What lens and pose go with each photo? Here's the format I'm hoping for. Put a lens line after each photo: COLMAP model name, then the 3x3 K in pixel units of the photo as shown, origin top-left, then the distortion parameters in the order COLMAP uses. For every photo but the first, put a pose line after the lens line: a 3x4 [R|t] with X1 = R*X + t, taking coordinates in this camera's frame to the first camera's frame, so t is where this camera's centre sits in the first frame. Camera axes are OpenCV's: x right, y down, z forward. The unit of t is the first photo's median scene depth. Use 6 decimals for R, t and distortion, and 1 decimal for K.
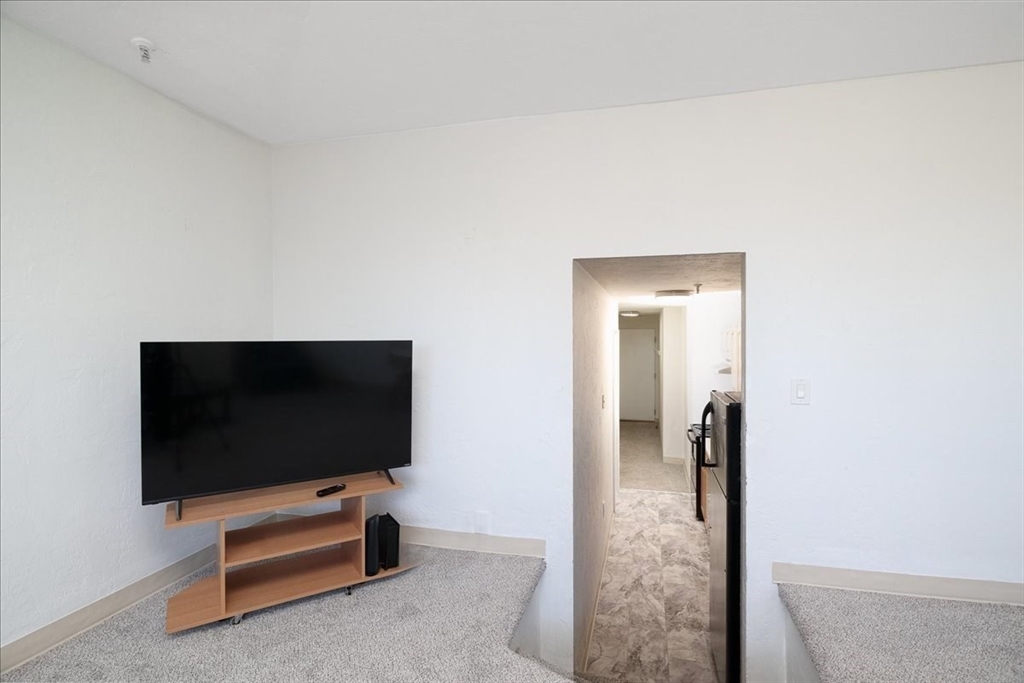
lens RADIAL K [[519.0, 0, 515.9], [0, 519.0, 340.5], [0, 0, 1]] dist [-0.017459, 0.000561]
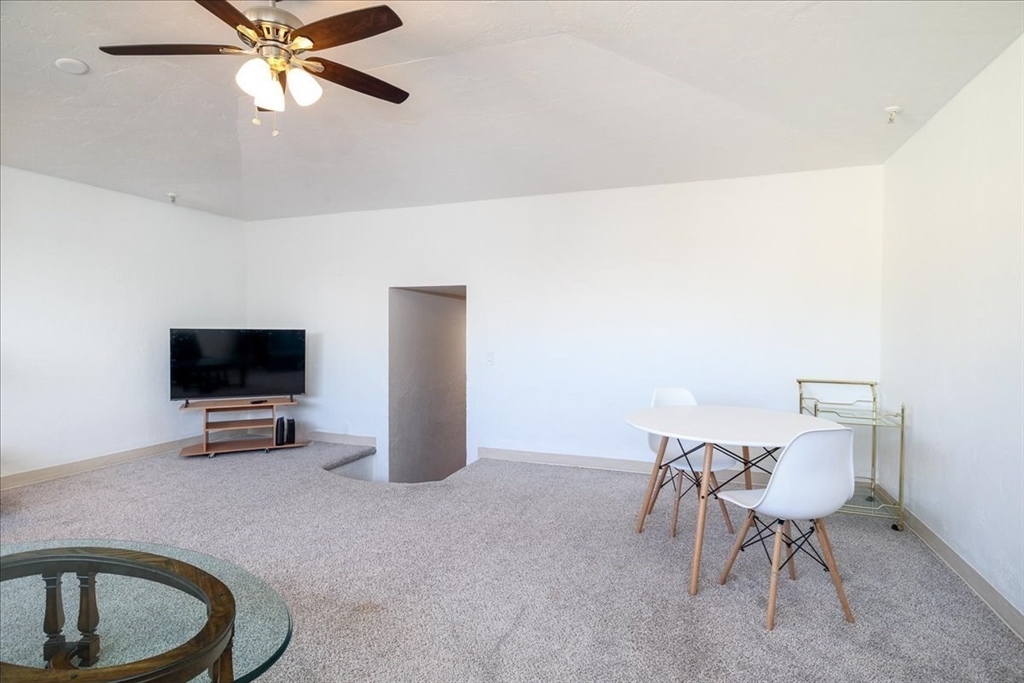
lens RADIAL K [[519.0, 0, 512.2], [0, 519.0, 339.7], [0, 0, 1]] dist [-0.017459, 0.000561]
pose [[0.993991, 0.008711, -0.109112, 0.869346], [-0.008182, 0.999952, 0.005299, 0.023118], [0.109153, -0.004374, 0.994015, -0.936054]]
